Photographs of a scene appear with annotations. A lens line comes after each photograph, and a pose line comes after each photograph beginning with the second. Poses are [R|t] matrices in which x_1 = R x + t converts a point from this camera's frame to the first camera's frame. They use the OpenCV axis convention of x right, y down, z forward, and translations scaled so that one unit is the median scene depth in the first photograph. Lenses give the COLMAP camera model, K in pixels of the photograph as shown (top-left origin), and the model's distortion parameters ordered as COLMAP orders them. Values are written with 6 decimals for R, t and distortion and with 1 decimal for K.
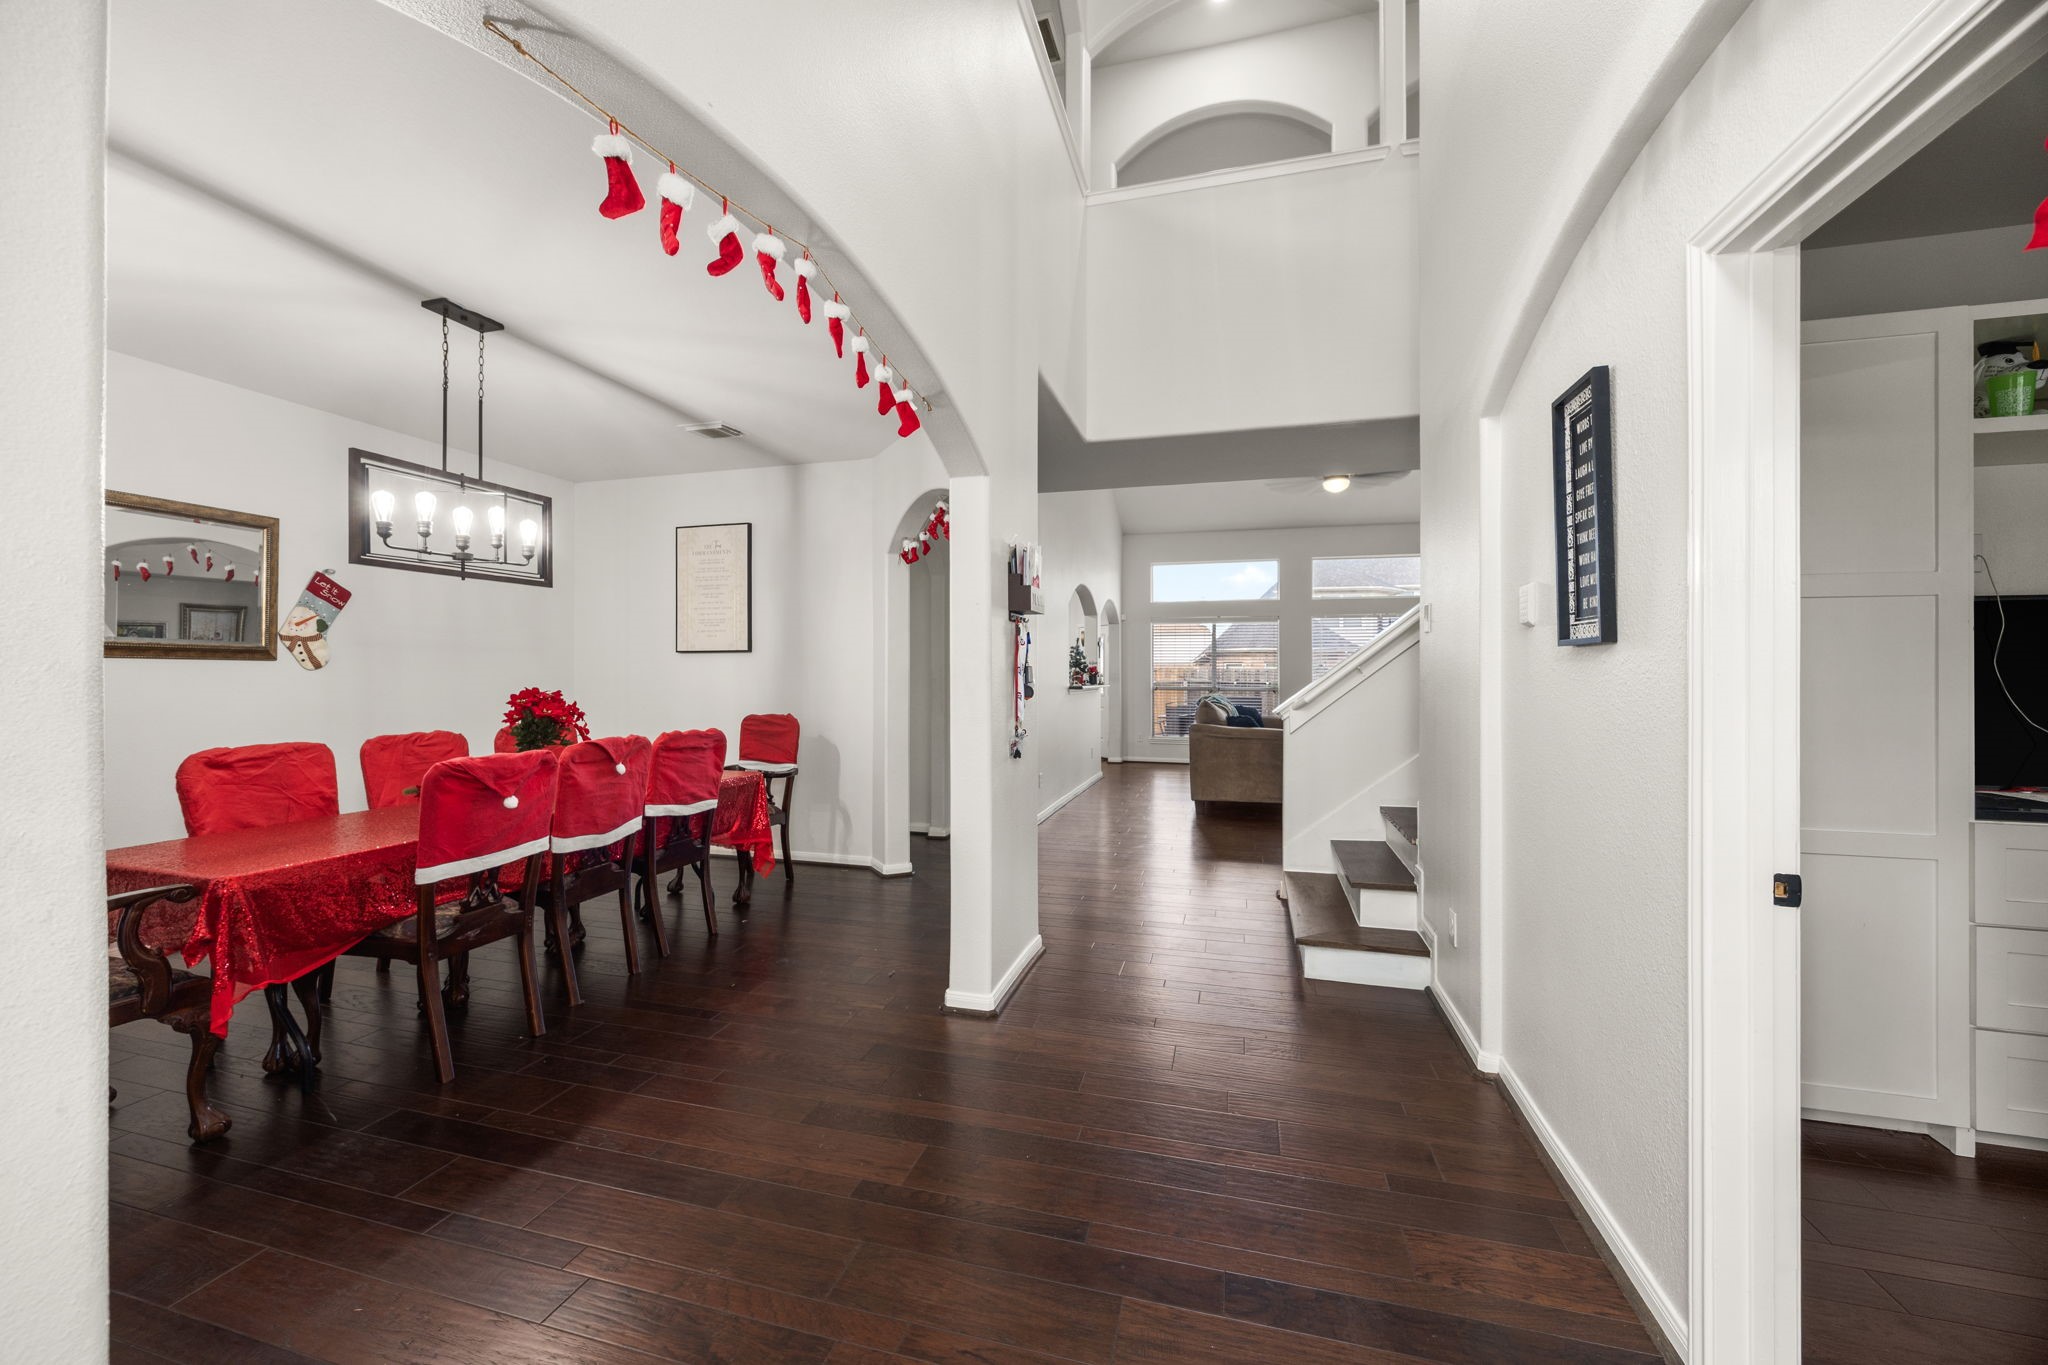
lens RADIAL K [[780.7, 0, 1029.7], [0, 780.7, 677.3], [0, 0, 1]] dist [-0.000928, 0.000277]
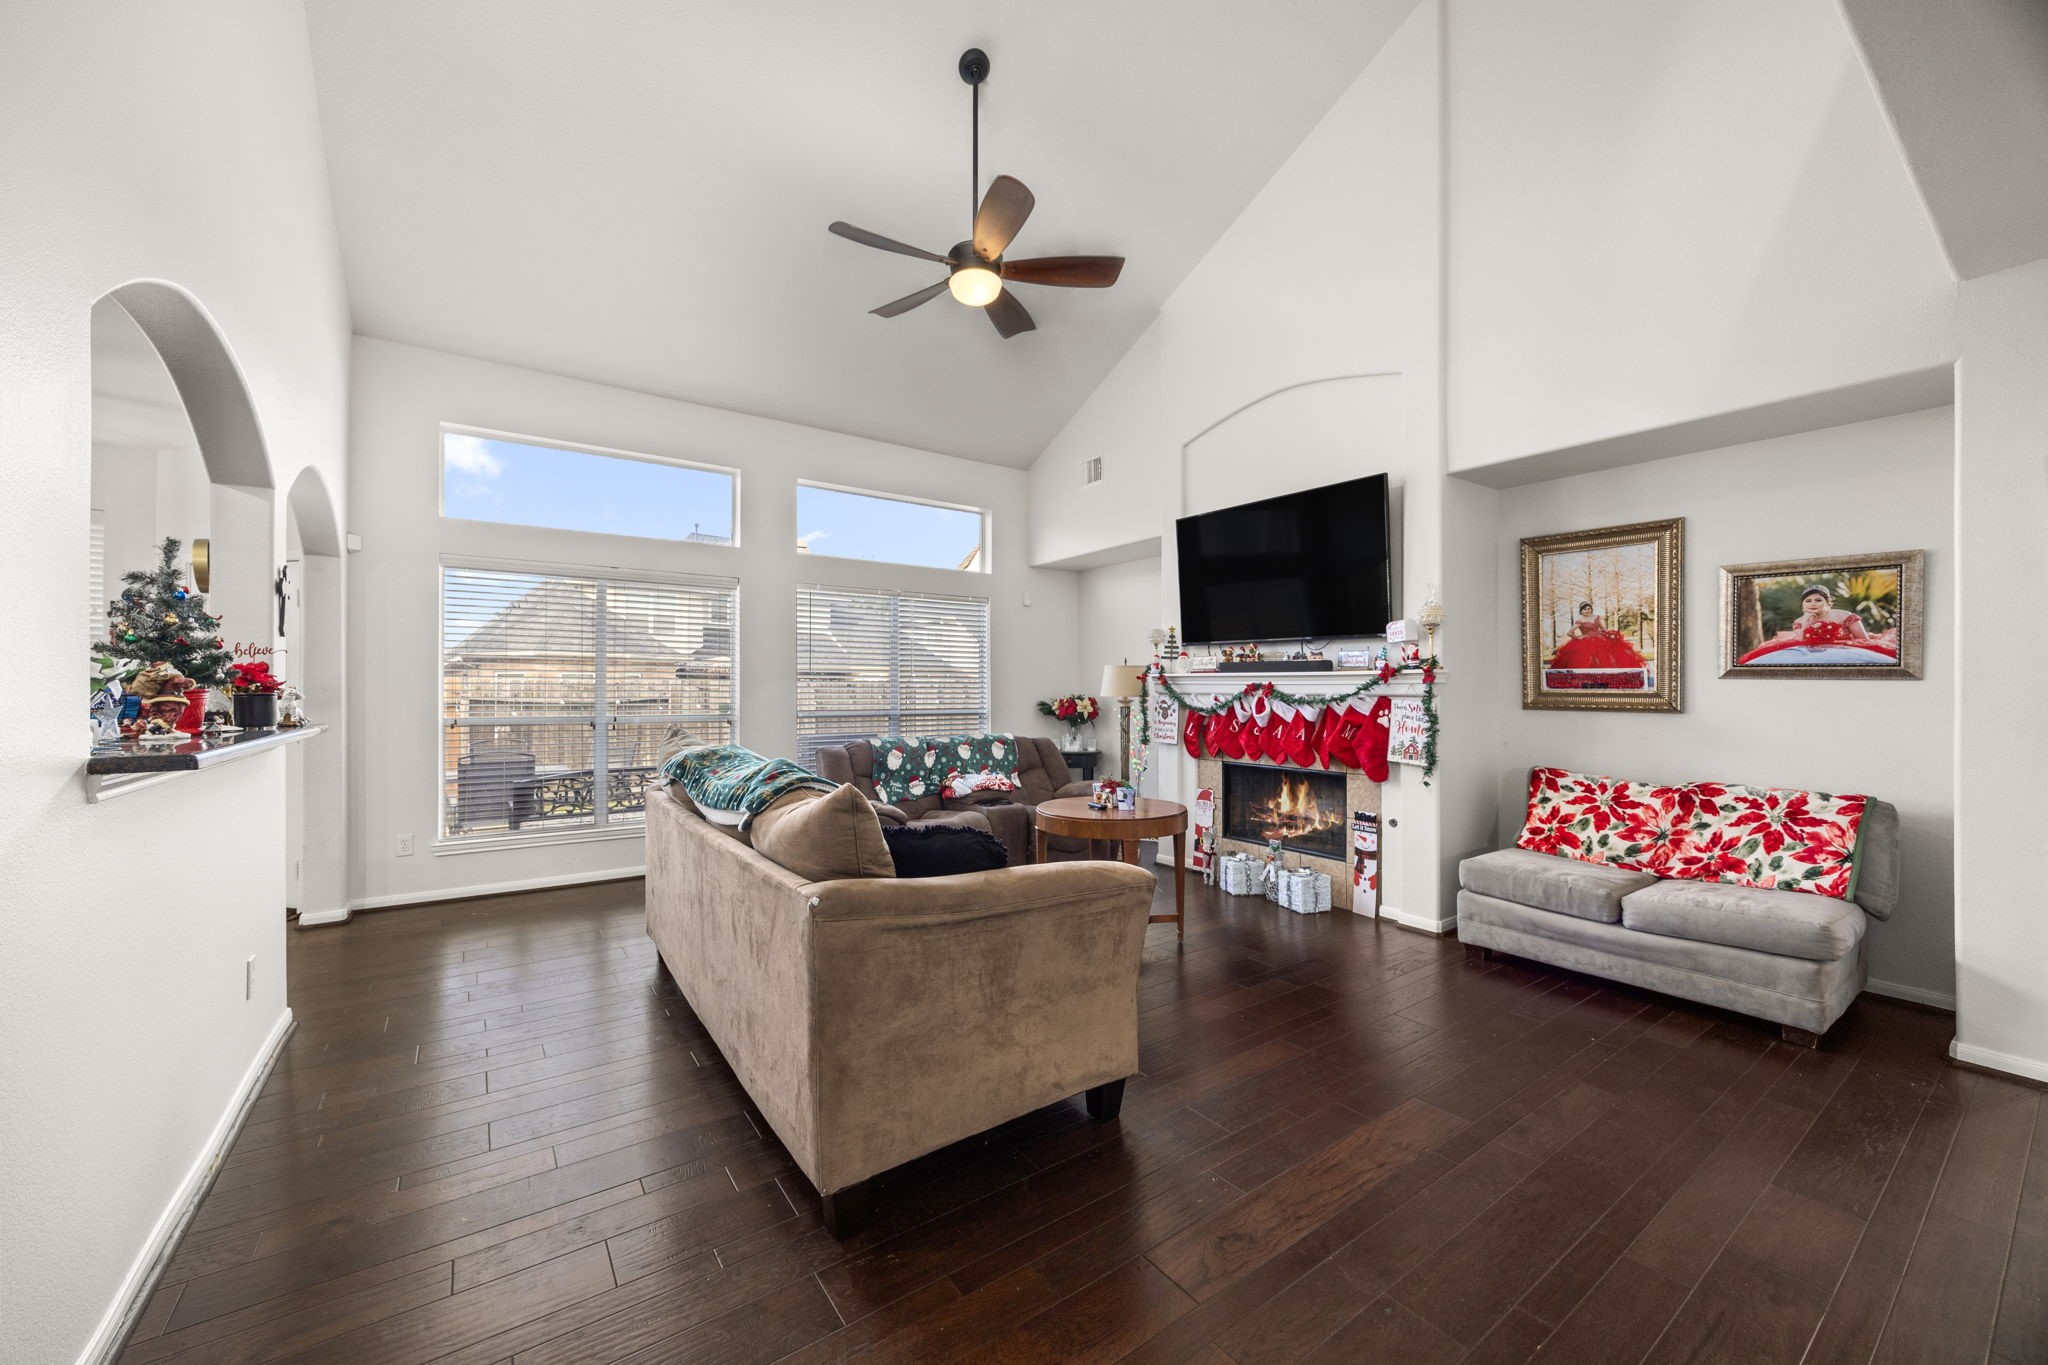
lens RADIAL K [[780.7, 0, 1024.8], [0, 780.7, 689.7], [0, 0, 1]] dist [-0.000928, 0.000277]
pose [[0.638587, 0.000081, 0.769550, 0.097369], [0.003072, 0.999992, -0.002655, -0.006742], [-0.769543, 0.004059, 0.638582, 1.393921]]
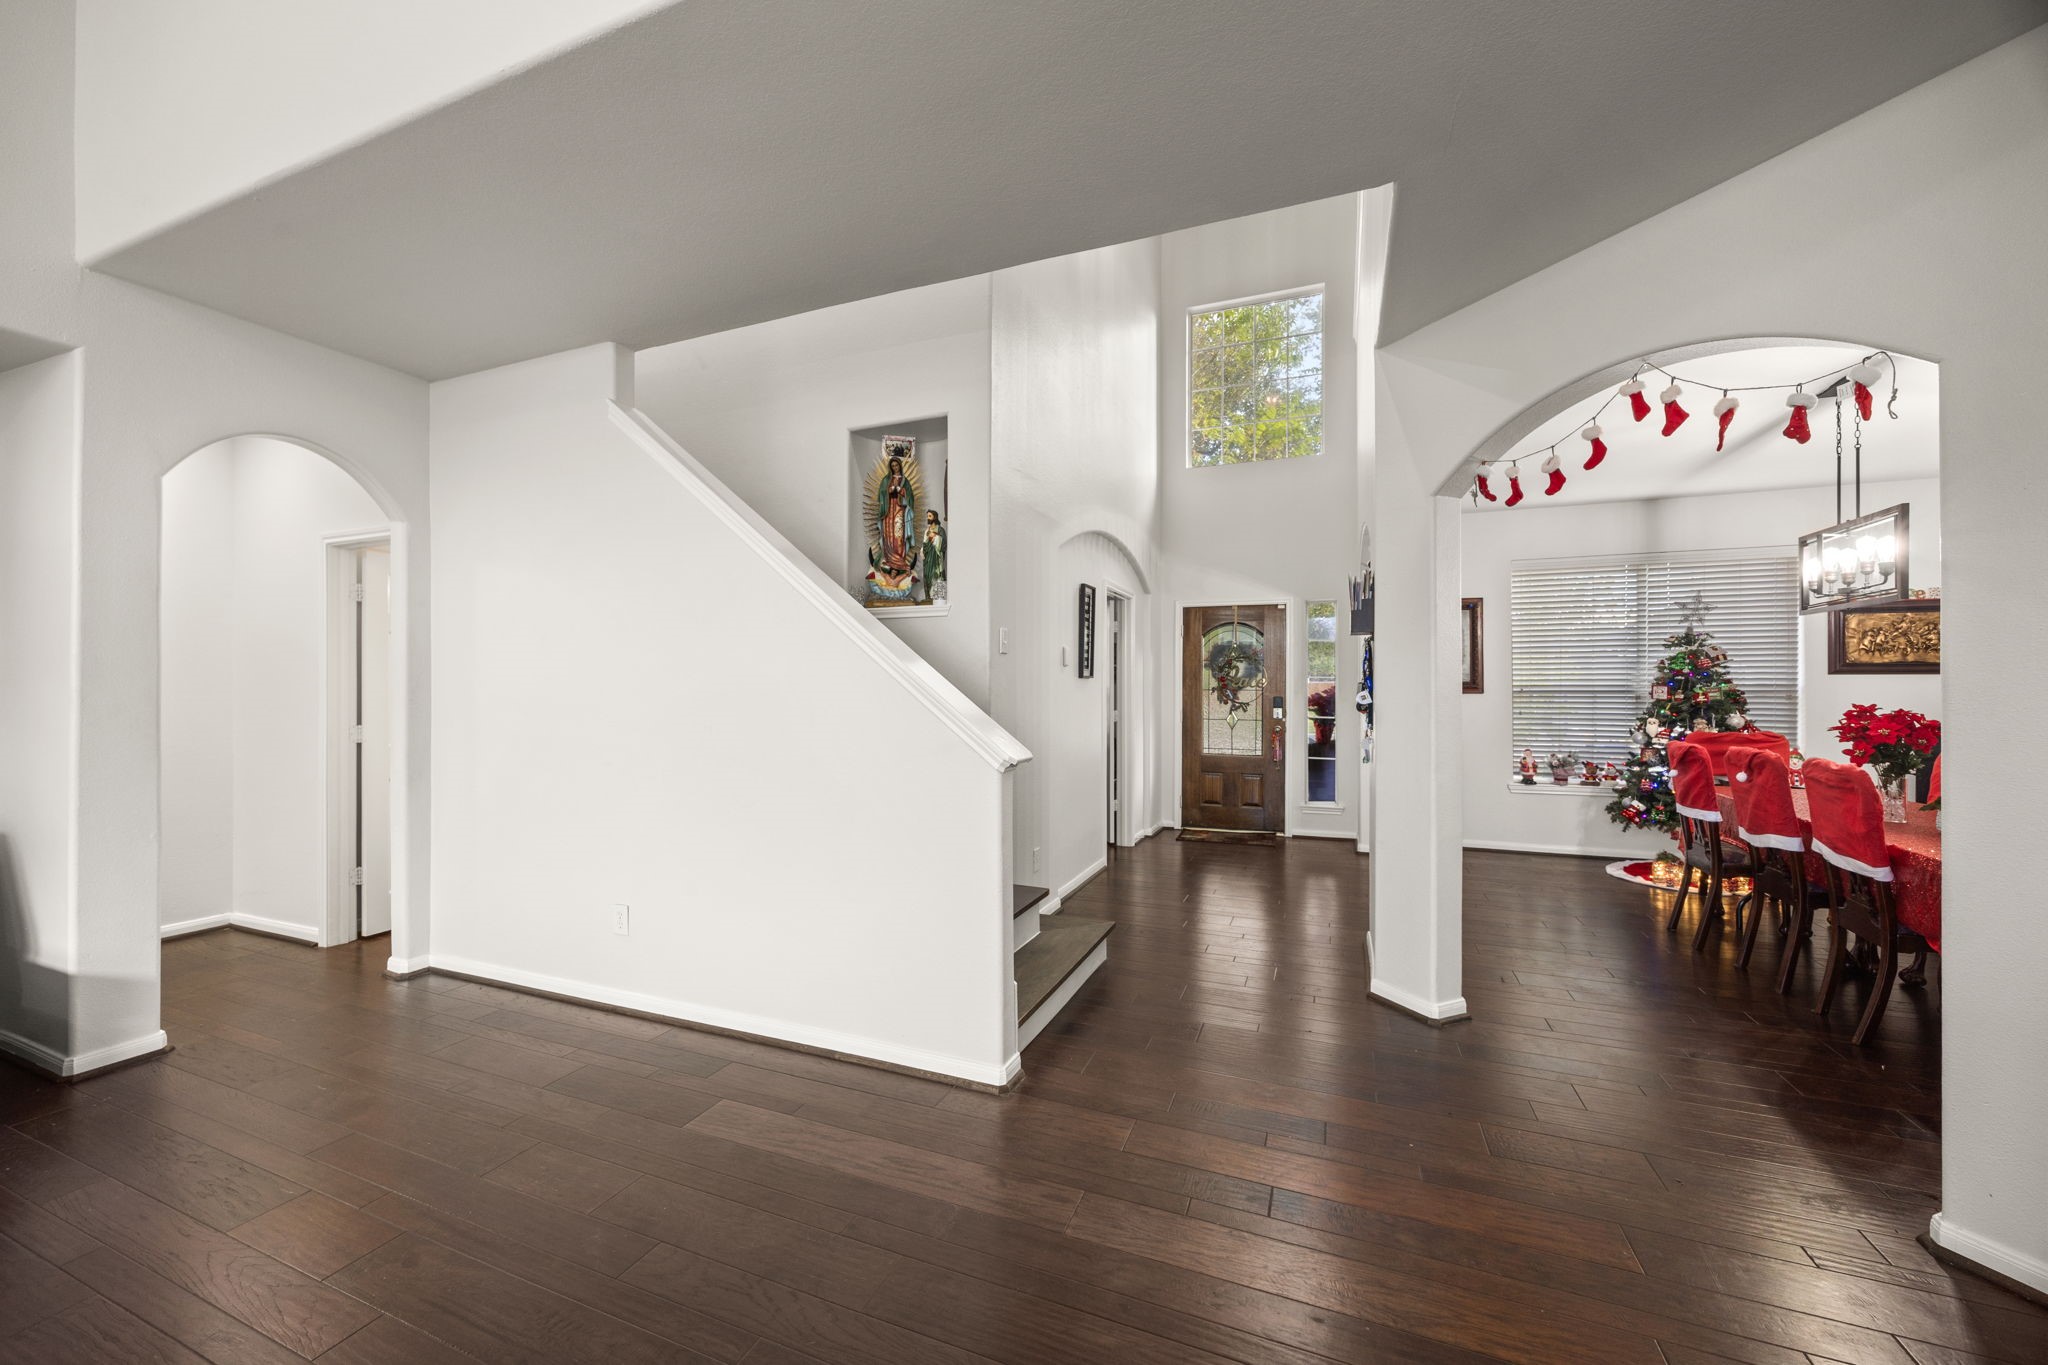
lens RADIAL K [[780.7, 0, 1013.1], [0, 780.7, 685.8], [0, 0, 1]] dist [-0.000928, 0.000277]
pose [[-0.990835, -0.000656, 0.135074, 0.272243], [-0.000278, 0.999996, 0.002818, -0.011146], [-0.135076, 0.002754, -0.990831, 1.739132]]
